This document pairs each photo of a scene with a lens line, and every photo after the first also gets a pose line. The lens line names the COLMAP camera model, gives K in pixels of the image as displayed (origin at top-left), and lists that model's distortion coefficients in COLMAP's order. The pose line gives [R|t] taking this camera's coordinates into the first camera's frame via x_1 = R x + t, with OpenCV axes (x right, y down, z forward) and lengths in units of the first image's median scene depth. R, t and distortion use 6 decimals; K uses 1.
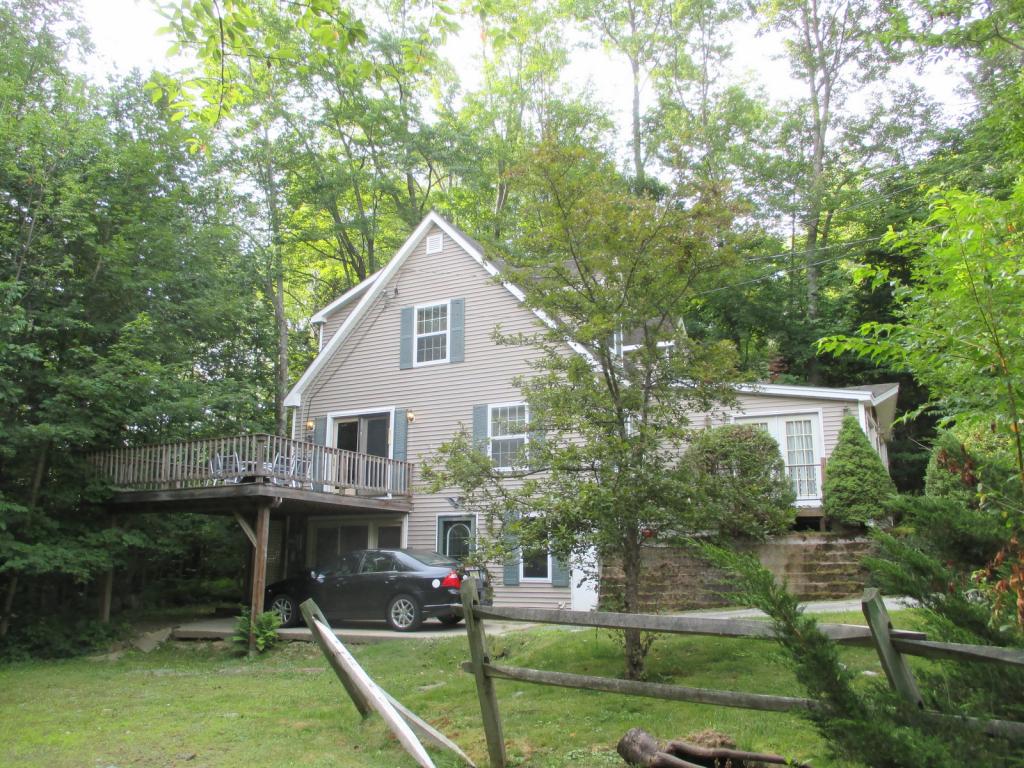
lens RADIAL K [[860.9, 0, 513.2], [0, 860.9, 390.6], [0, 0, 1]] dist [-0.077563, 0.066496]
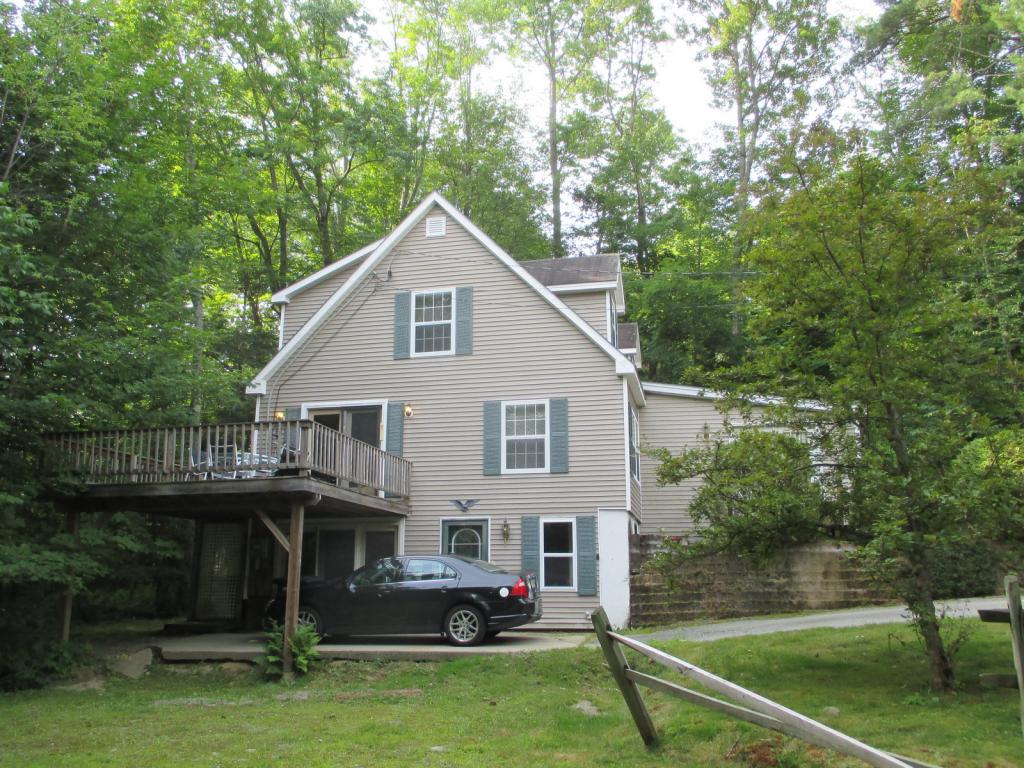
lens RADIAL K [[860.9, 0, 513.2], [0, 860.9, 390.6], [0, 0, 1]] dist [-0.077563, 0.066496]
pose [[0.968751, 0.051862, 0.242554, -0.244913], [-0.047864, 0.998604, -0.022348, 0.024705], [-0.243374, 0.010039, 0.969880, 0.089828]]
